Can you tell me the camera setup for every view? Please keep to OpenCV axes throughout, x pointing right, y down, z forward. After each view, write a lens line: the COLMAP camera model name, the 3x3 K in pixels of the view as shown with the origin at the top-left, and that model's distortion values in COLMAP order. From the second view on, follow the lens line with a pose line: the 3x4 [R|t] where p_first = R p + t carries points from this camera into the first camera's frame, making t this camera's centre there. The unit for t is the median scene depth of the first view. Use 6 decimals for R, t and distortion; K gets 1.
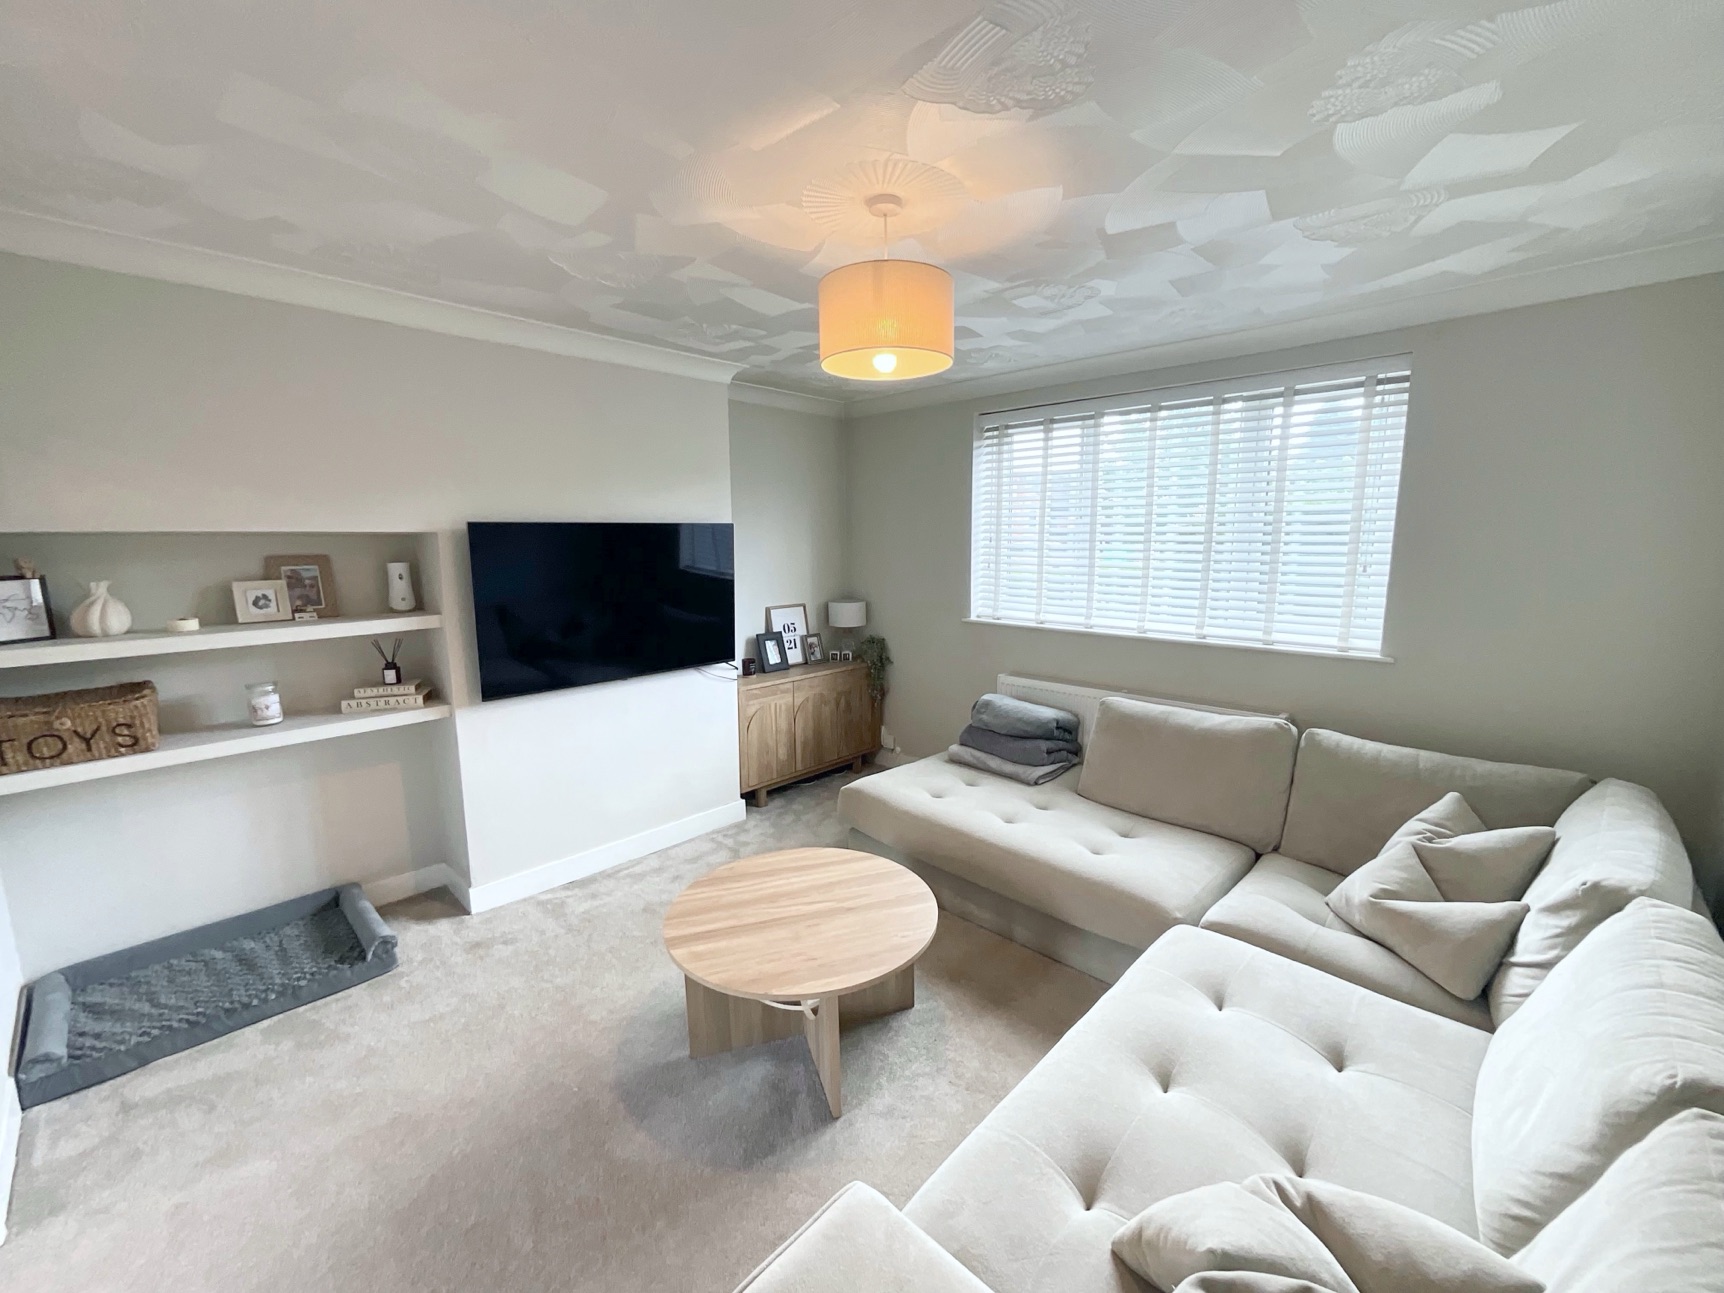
lens RADIAL K [[697.5, 0, 854.4], [0, 697.5, 644.5], [0, 0, 1]] dist [-0.002434, -0.000337]
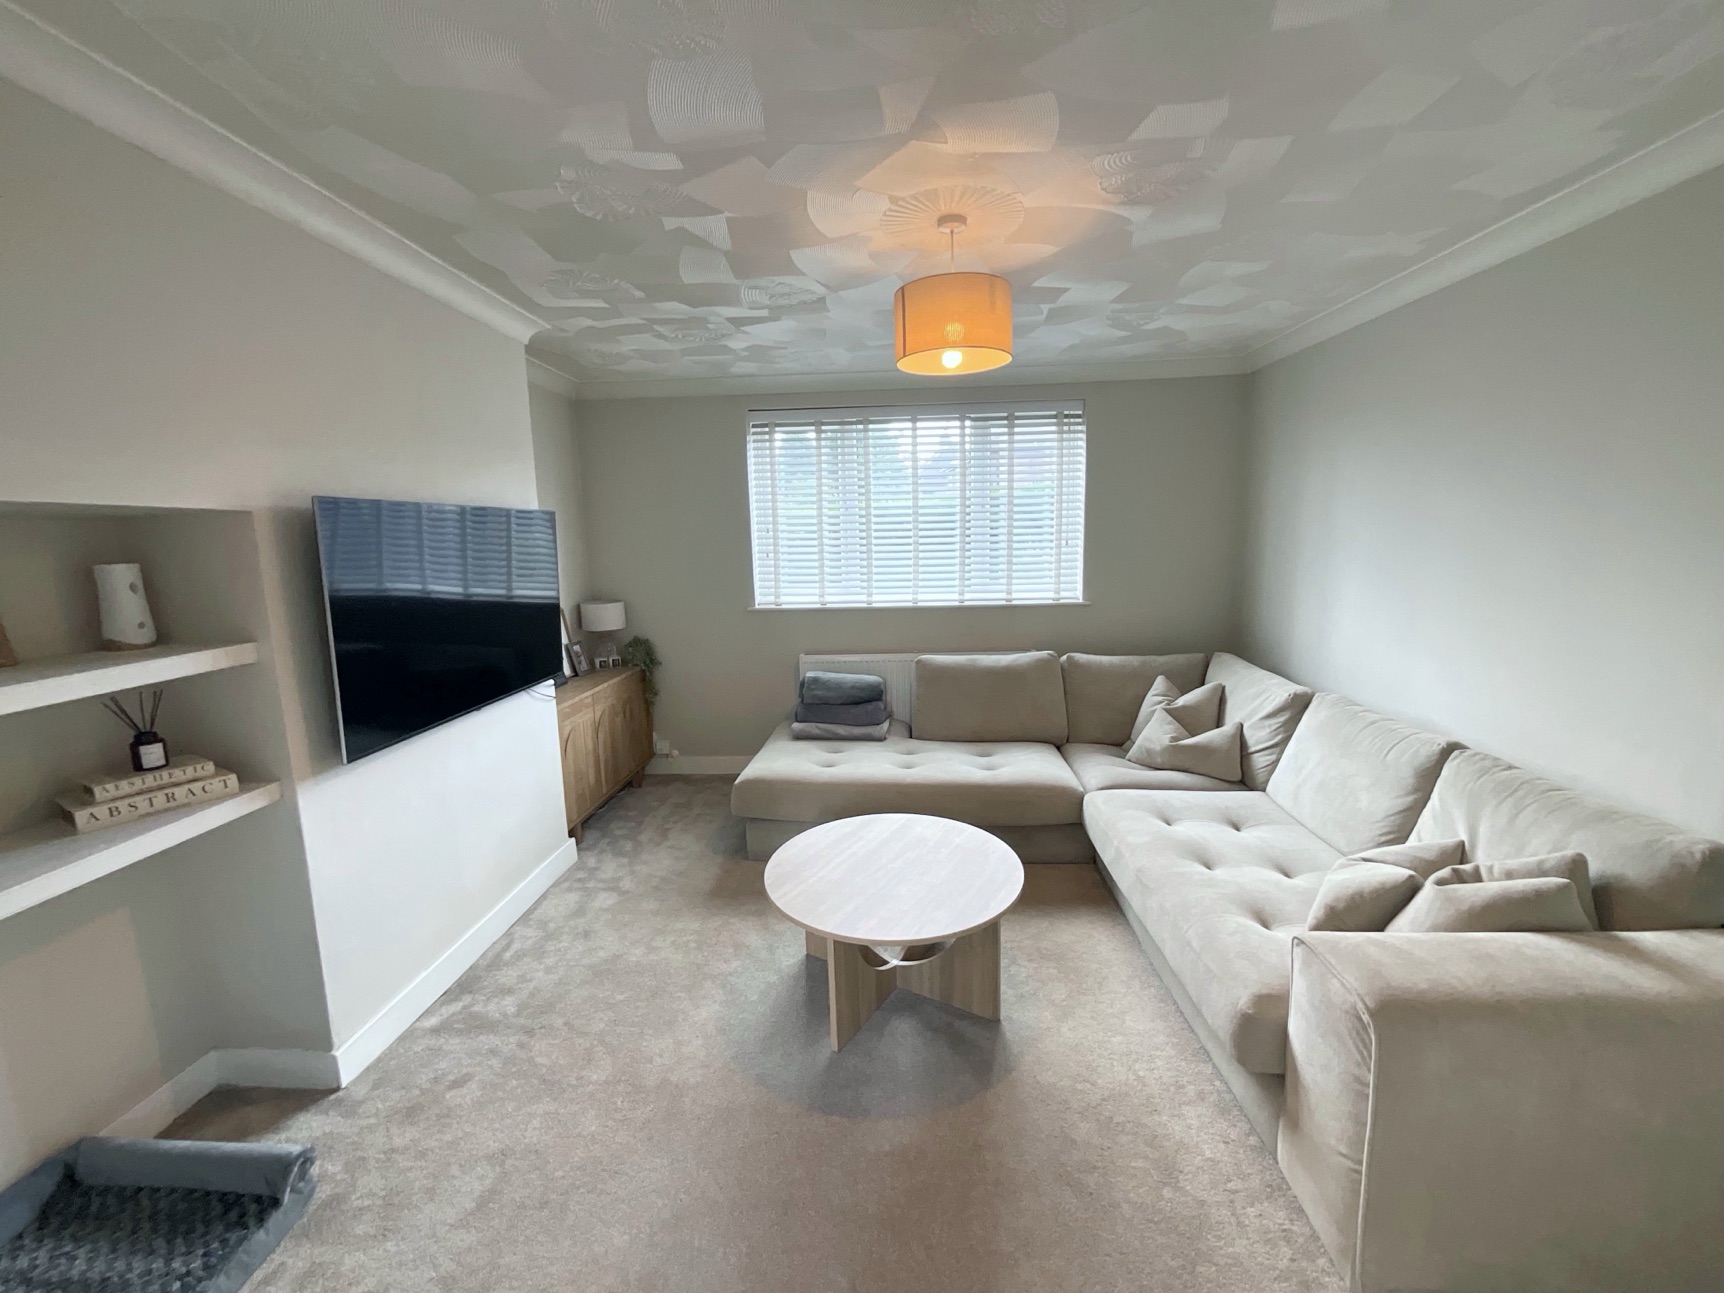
lens RADIAL K [[697.5, 0, 868.2], [0, 697.5, 643.3], [0, 0, 1]] dist [-0.002434, -0.000337]
pose [[0.761216, -0.111997, 0.638754, -0.533287], [0.118810, 0.992388, 0.032413, 0.003952], [-0.637522, 0.051217, 0.768728, 0.142414]]
